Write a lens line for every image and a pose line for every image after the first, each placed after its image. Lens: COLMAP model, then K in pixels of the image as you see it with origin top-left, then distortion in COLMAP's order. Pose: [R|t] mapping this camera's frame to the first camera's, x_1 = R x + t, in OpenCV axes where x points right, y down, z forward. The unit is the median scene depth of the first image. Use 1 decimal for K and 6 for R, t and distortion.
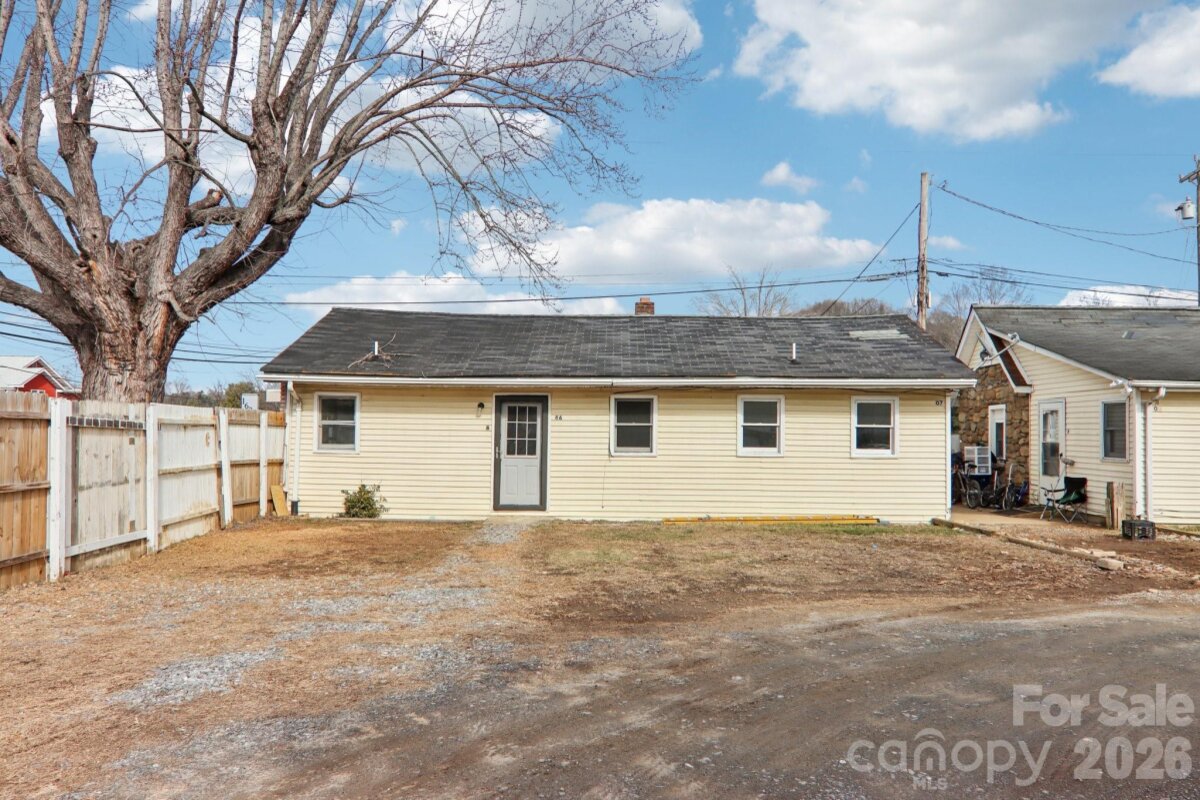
lens RADIAL K [[841.5, 0, 601.2], [0, 841.5, 412.2], [0, 0, 1]] dist [0.005026, -0.003453]
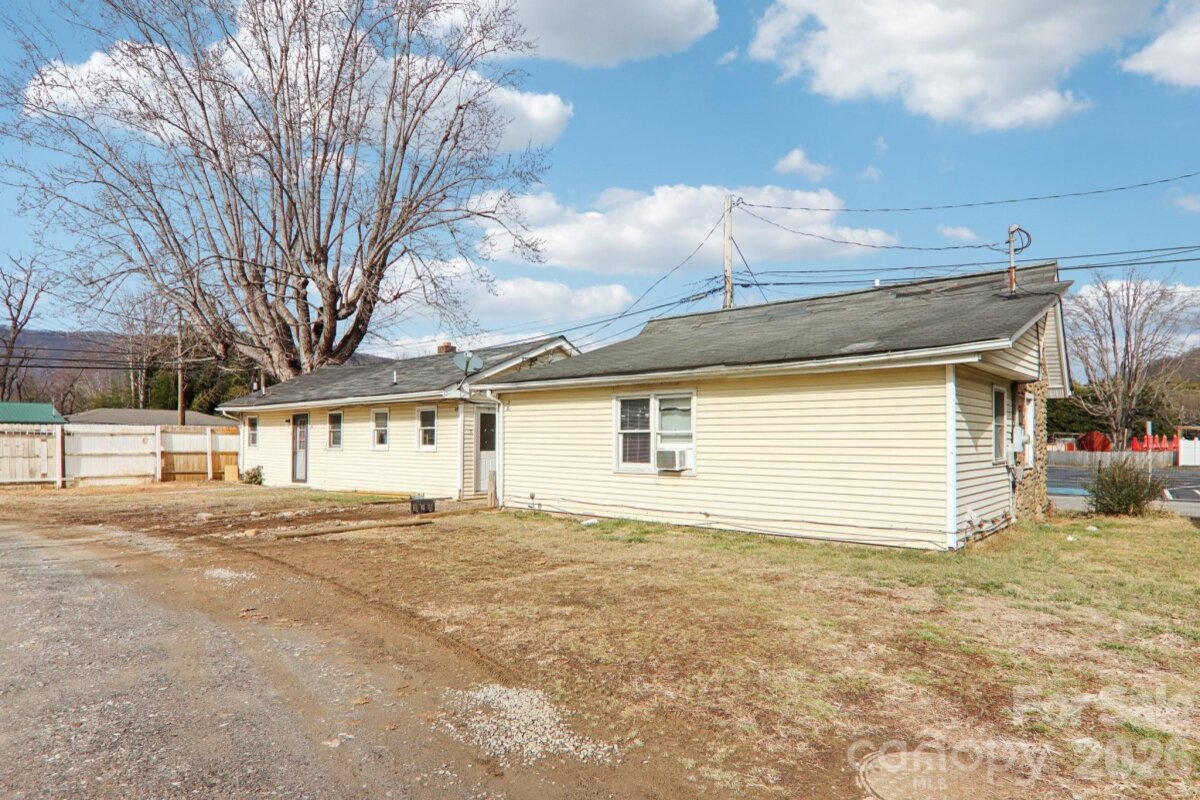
lens RADIAL K [[678.1, 0, 599.1], [0, 678.1, 444.6], [0, 0, 1]] dist [0.004618, -0.019768]
pose [[0.779479, -0.004845, -0.626410, 1.211800], [0.020141, 0.999647, 0.017332, 0.029326], [0.626105, -0.026126, 0.779301, 0.317505]]
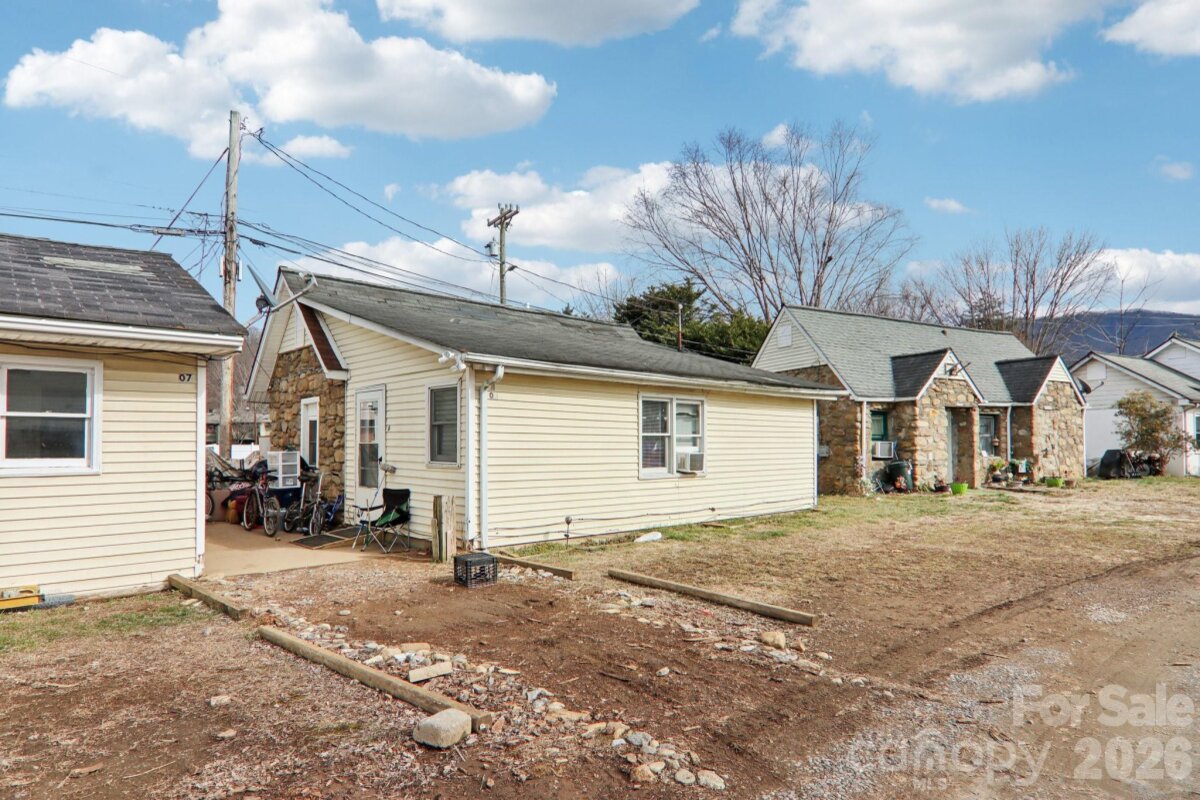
lens RADIAL K [[674.8, 0, 596.5], [0, 674.8, 428.7], [0, 0, 1]] dist [0.000484, -0.020537]
pose [[0.710559, 0.004404, 0.703624, 0.271644], [-0.007307, 0.999973, 0.001120, 0.022130], [-0.703600, -0.005937, 0.710572, 0.456997]]
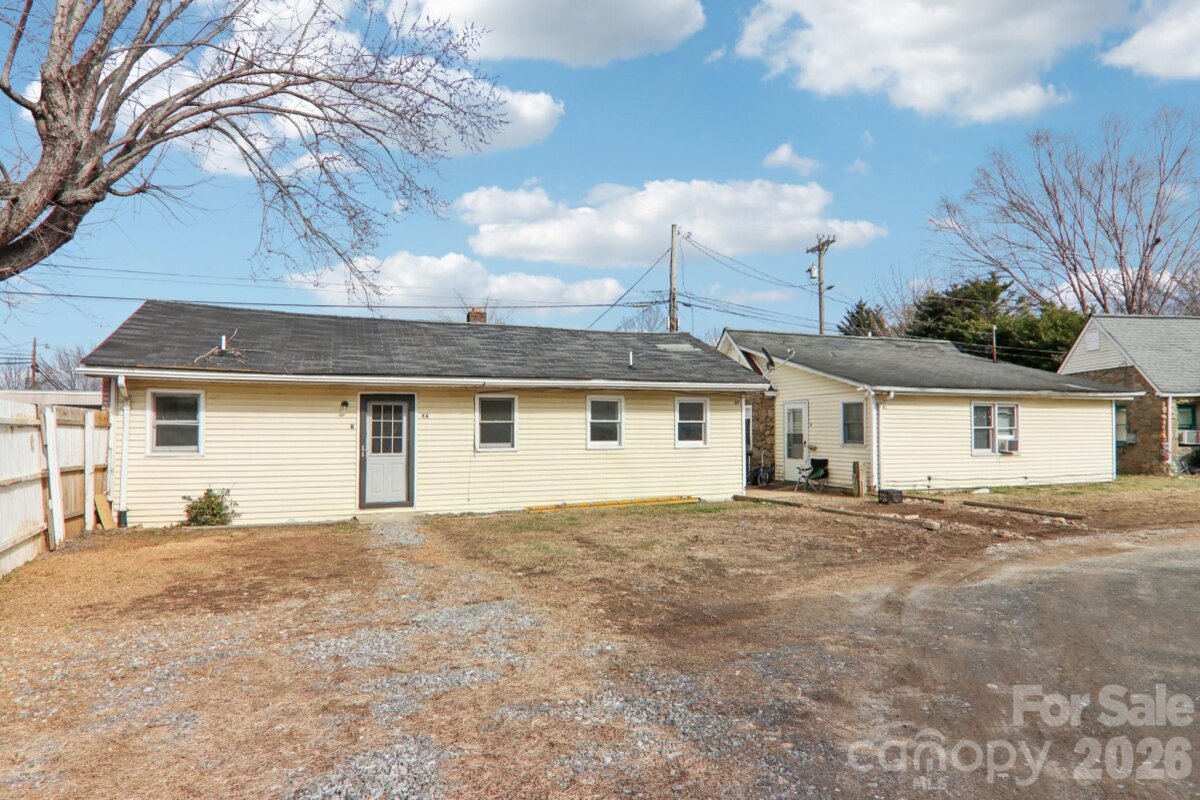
lens RADIAL K [[669.4, 0, 600.5], [0, 669.4, 414.8], [0, 0, 1]] dist [0.003449, -0.017381]
pose [[0.924712, -0.003765, 0.380649, -0.164286], [0.003489, 0.999993, 0.001417, 0.004541], [-0.380651, 0.000018, 0.924719, 0.154456]]
